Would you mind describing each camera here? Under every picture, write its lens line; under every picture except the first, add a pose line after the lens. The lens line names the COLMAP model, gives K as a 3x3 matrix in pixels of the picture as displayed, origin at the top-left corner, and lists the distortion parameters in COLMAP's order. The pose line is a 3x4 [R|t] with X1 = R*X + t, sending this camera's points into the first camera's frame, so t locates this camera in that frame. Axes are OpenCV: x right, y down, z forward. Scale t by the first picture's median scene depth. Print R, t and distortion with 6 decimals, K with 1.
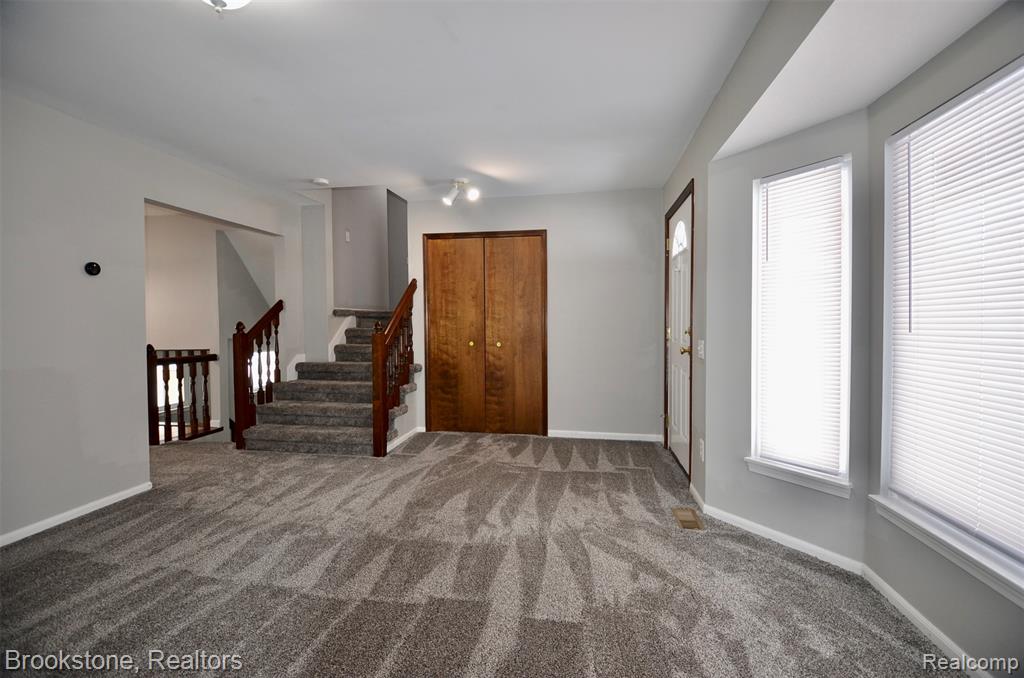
lens RADIAL K [[448.2, 0, 516.2], [0, 448.2, 332.0], [0, 0, 1]] dist [0.015206, -0.022185]
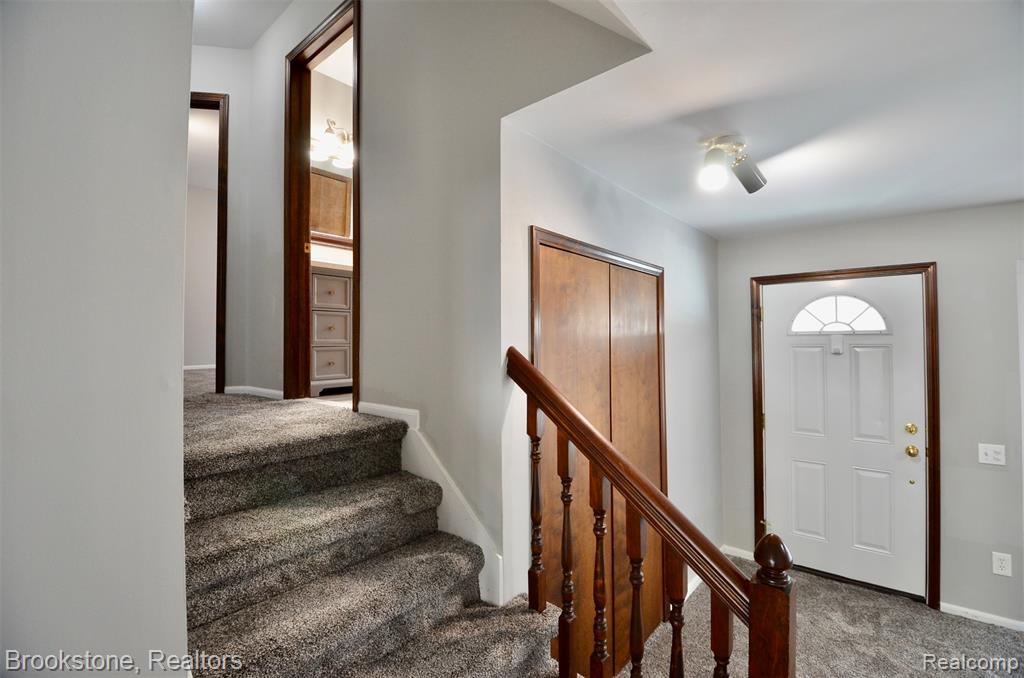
lens RADIAL K [[448.2, 0, 516.2], [0, 448.2, 332.0], [0, 0, 1]] dist [0.015206, -0.022185]
pose [[0.513138, 0.022101, 0.858021, -0.549716], [0.020882, 0.999051, -0.038222, -0.124325], [-0.858052, 0.037530, 0.512190, 0.866732]]
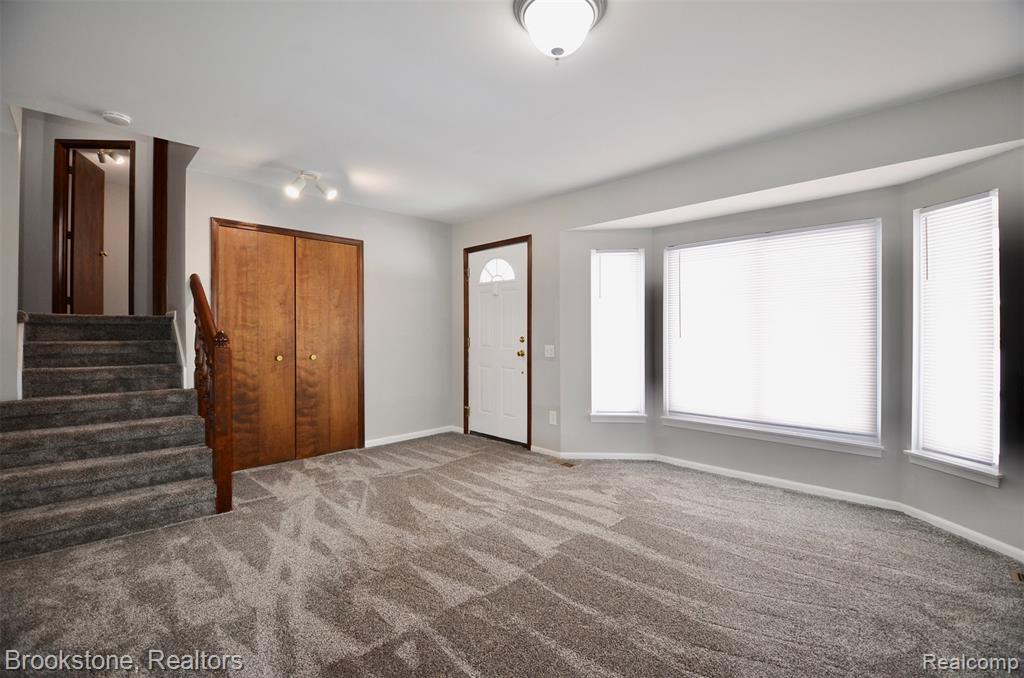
lens RADIAL K [[448.2, 0, 516.2], [0, 448.2, 332.0], [0, 0, 1]] dist [0.015206, -0.022185]
pose [[0.578287, 0.005529, 0.815814, -0.555467], [0.017704, 0.999657, -0.019325, 0.001215], [-0.815641, 0.025618, 0.577991, 0.145141]]
